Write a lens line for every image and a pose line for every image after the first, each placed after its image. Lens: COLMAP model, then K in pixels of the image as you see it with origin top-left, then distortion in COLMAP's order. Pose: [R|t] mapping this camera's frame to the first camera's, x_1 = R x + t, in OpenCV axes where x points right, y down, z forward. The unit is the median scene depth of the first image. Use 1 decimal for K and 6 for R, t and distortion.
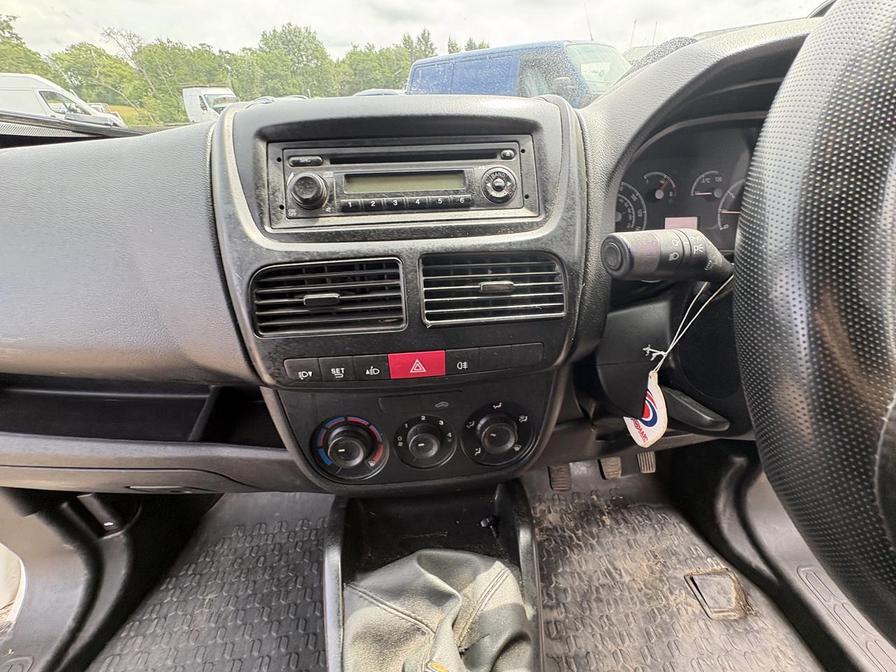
lens RADIAL K [[354.1, 0, 441.0], [0, 354.1, 336.5], [0, 0, 1]] dist [-0.003459, 0.000359]
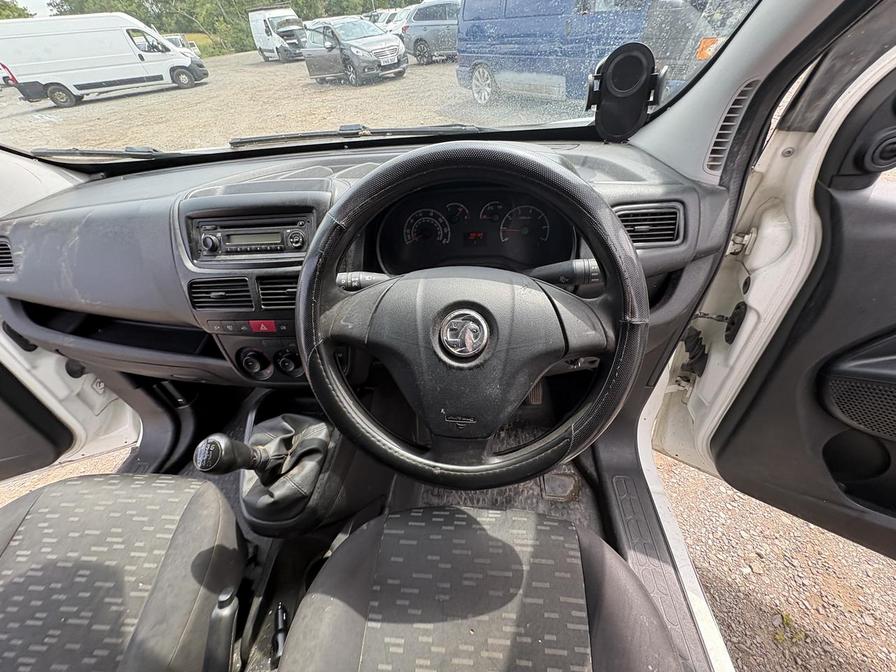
lens RADIAL K [[354.1, 0, 447.0], [0, 354.1, 333.3], [0, 0, 1]] dist [-0.003459, 0.000359]
pose [[0.985238, 0.060177, -0.160264, 0.886914], [-0.031618, 0.984039, 0.175119, -0.185802], [0.168244, -0.167467, 0.971416, -0.584474]]
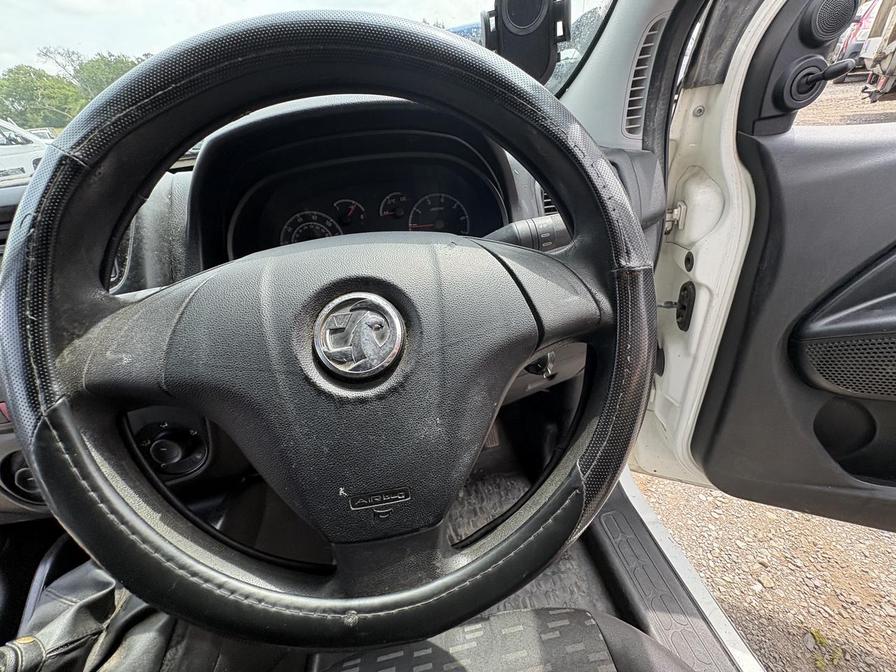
lens RADIAL K [[354.1, 0, 446.2], [0, 354.1, 333.3], [0, 0, 1]] dist [-0.003459, 0.000359]
pose [[0.992311, -0.121270, 0.024737, 0.892358], [0.120576, 0.992314, 0.027830, -0.025449], [-0.027922, -0.024634, 0.999307, -0.179568]]
